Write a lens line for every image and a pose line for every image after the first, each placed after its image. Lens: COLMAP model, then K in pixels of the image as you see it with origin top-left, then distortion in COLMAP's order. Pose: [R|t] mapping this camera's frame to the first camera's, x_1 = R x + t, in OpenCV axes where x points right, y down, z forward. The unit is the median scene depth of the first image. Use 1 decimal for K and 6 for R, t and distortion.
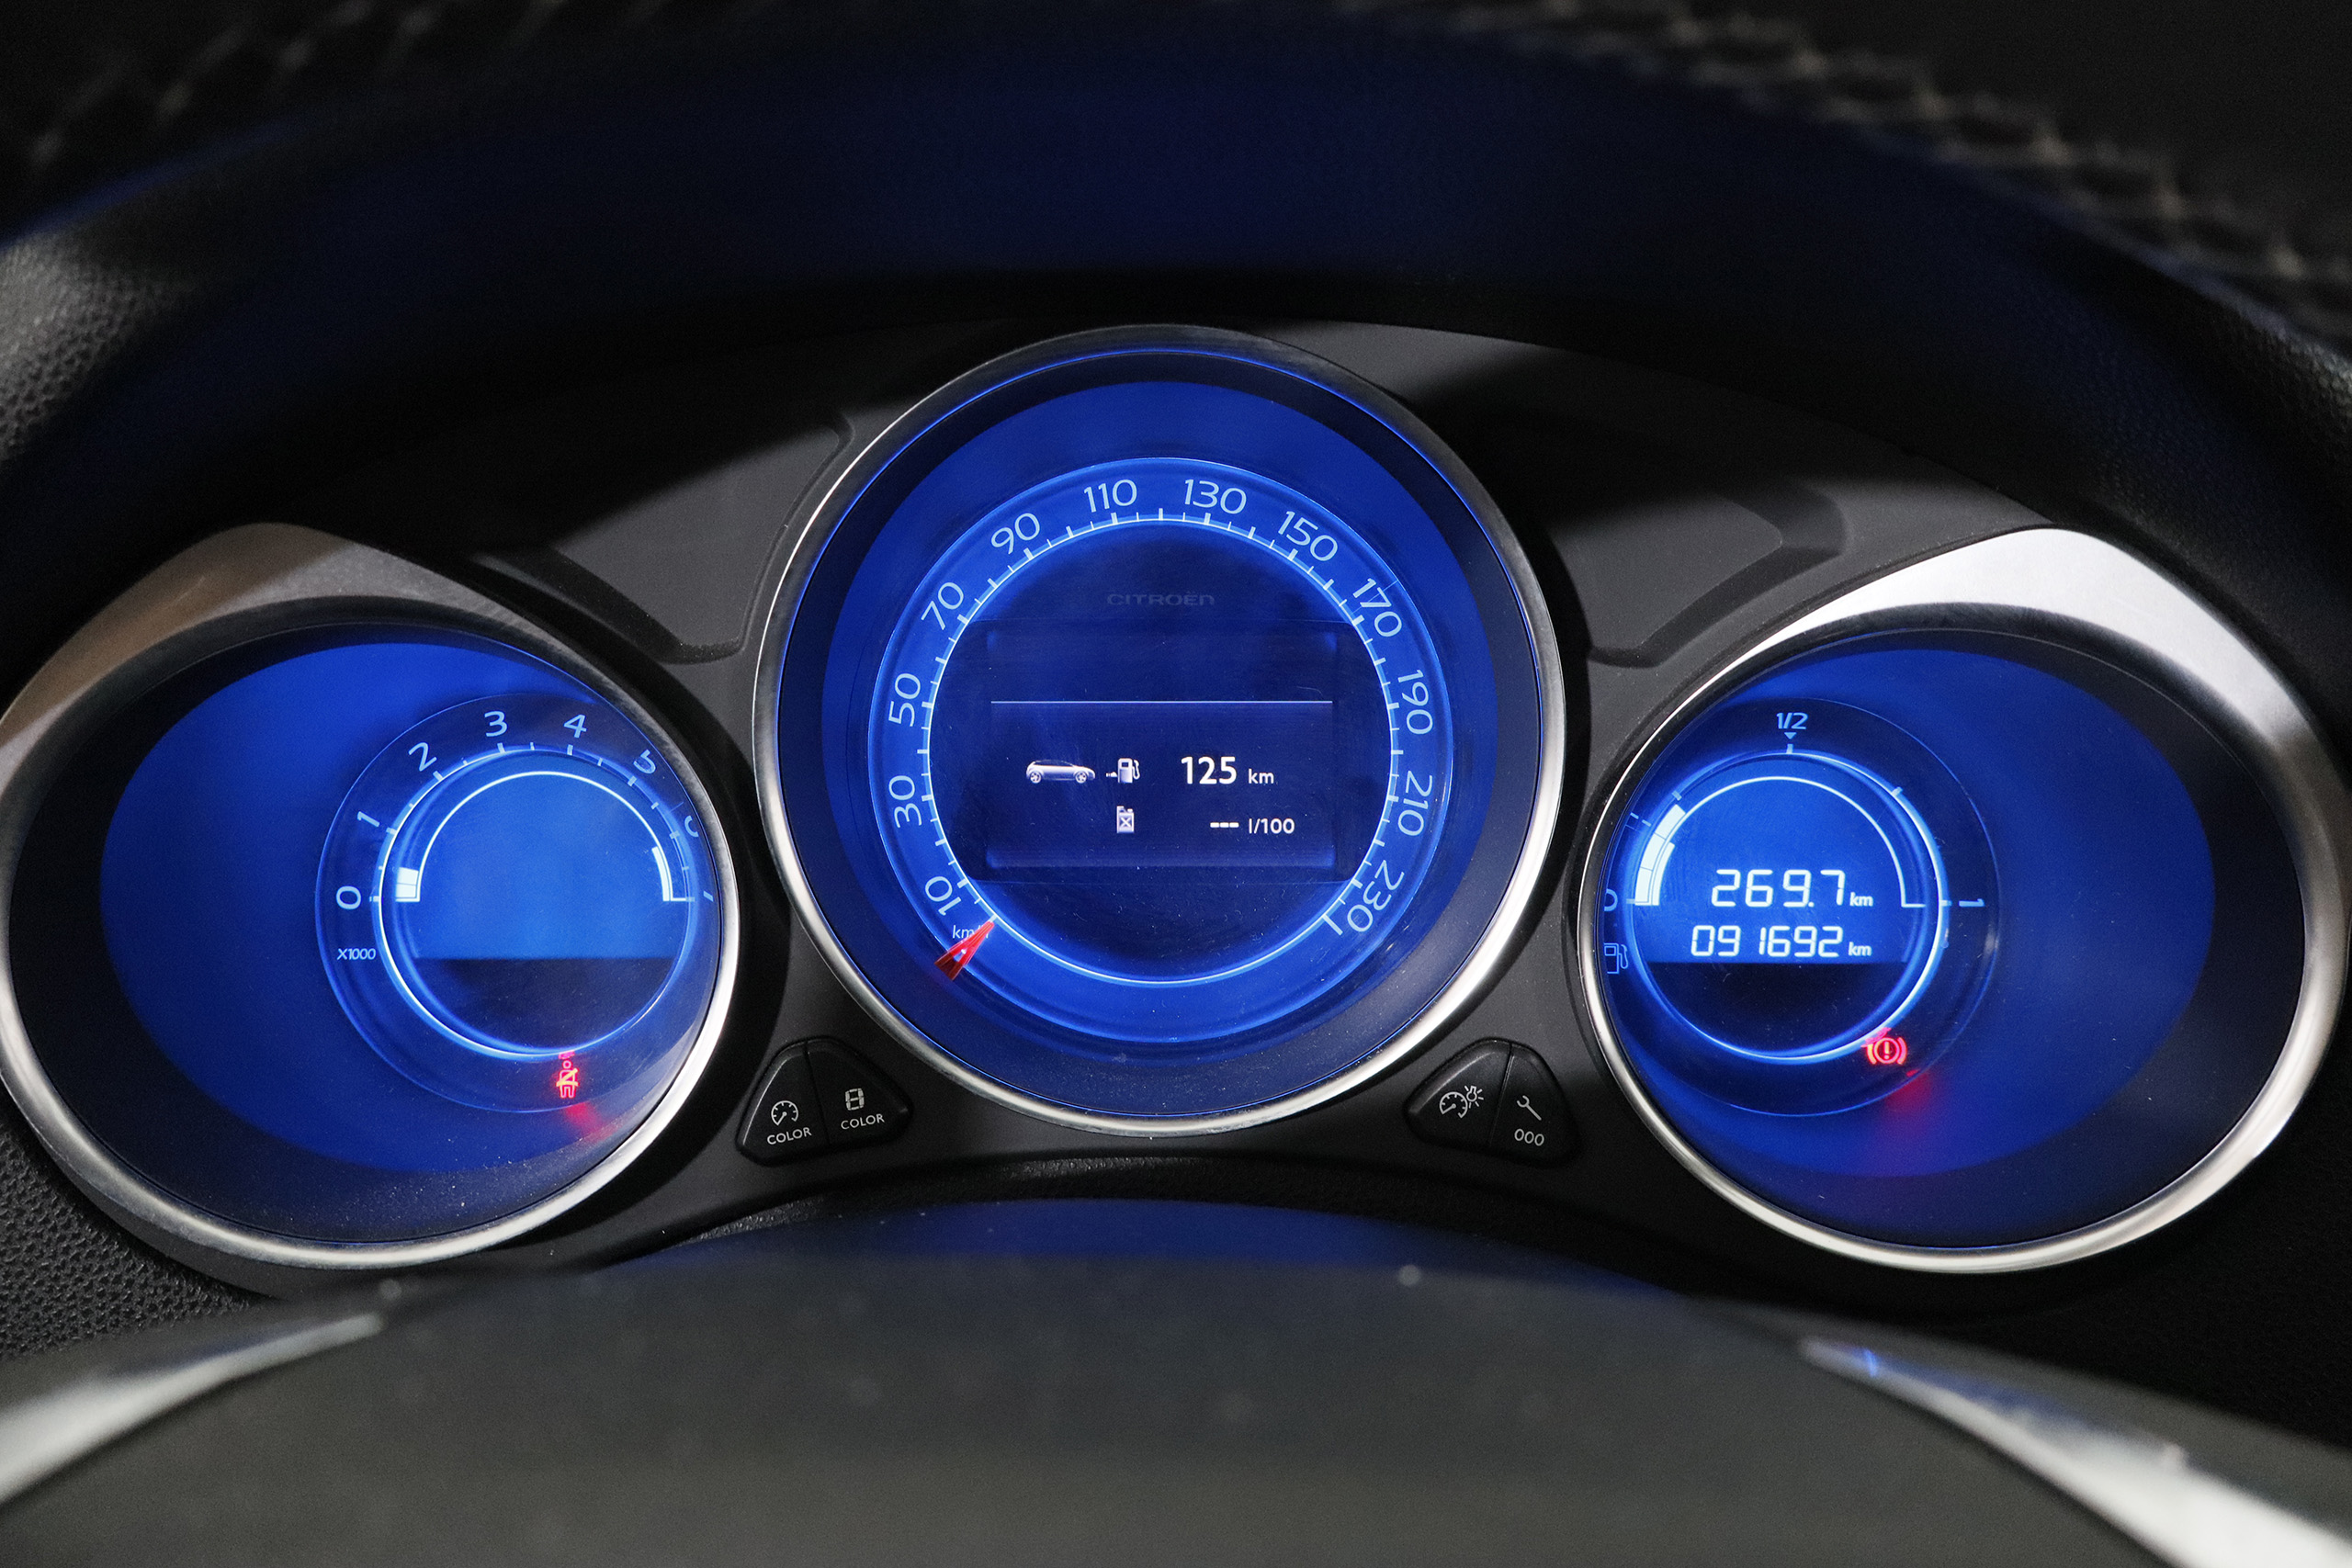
lens RADIAL K [[1896.8, 0, 1176.0], [0, 1896.8, 784.0], [0, 0, 1]] dist [0.001869, -0.002943]
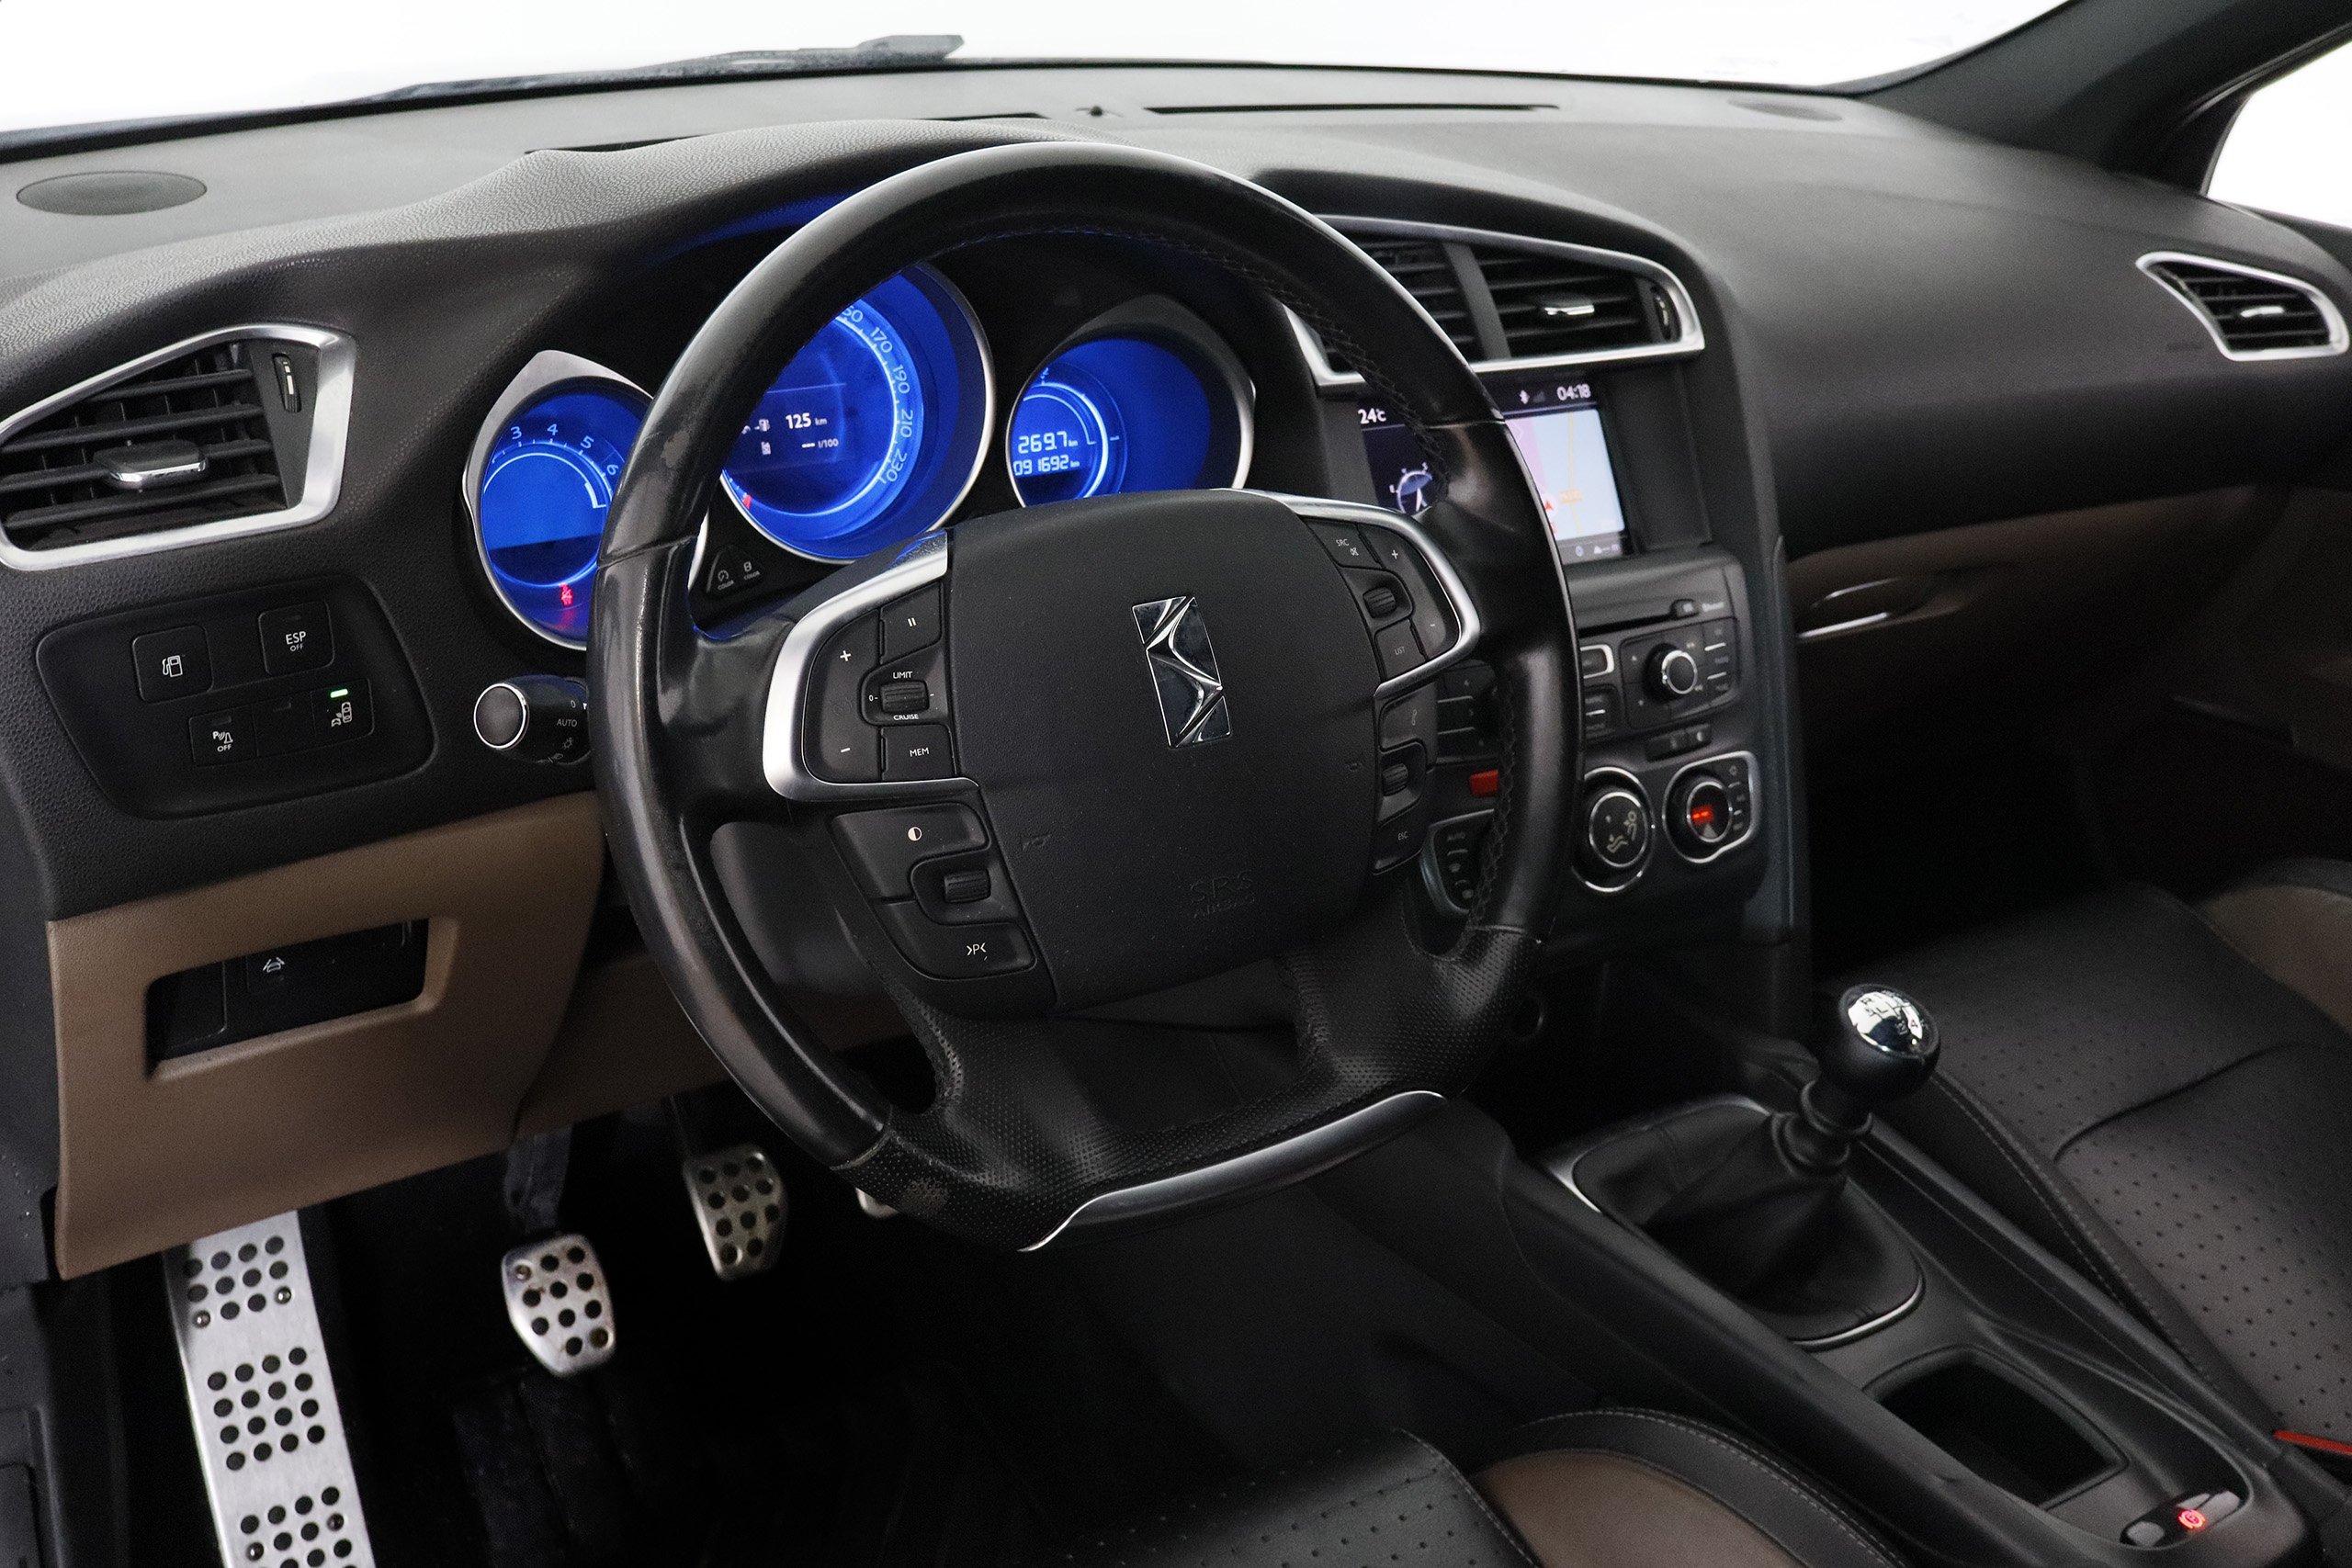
lens RADIAL K [[2280.3, 0, 1176.0], [0, 2280.3, 784.0], [0, 0, 1]] dist [0.025386, -0.021906]
pose [[0.837218, -0.192534, 0.511856, -1.104708], [0.116974, 0.977361, 0.176305, -0.011786], [-0.534212, -0.087732, 0.840785, -1.559425]]
